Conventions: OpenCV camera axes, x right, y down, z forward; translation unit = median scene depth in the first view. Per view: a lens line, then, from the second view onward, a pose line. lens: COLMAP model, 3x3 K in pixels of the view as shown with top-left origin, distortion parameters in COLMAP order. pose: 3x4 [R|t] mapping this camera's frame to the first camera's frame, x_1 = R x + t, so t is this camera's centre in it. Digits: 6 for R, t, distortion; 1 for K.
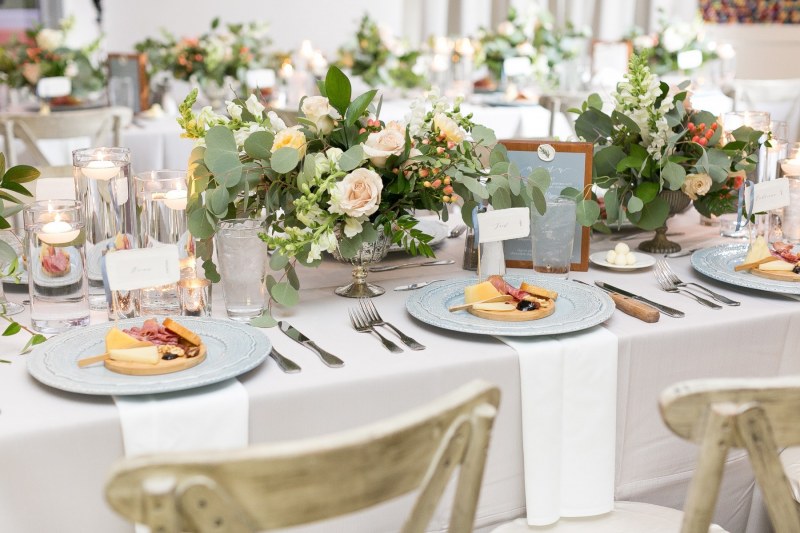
lens RADIAL K [[1196.9, 0, 400.0], [0, 1196.9, 266.5], [0, 0, 1]] dist [-0.017454, -0.013917]
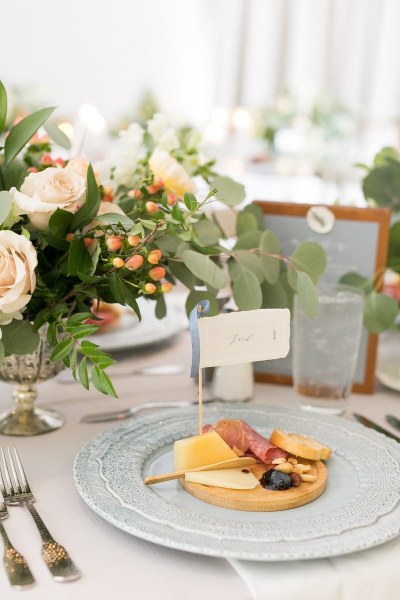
lens RADIAL K [[825.2, 0, 200.0], [0, 825.2, 300.0], [0, 0, 1]] dist [-0.000070, 0.003522]
pose [[0.998996, 0.043686, -0.009952, 0.066135], [-0.043710, 0.999042, -0.002236, -0.050116], [0.009844, 0.002669, 0.999948, 0.582547]]
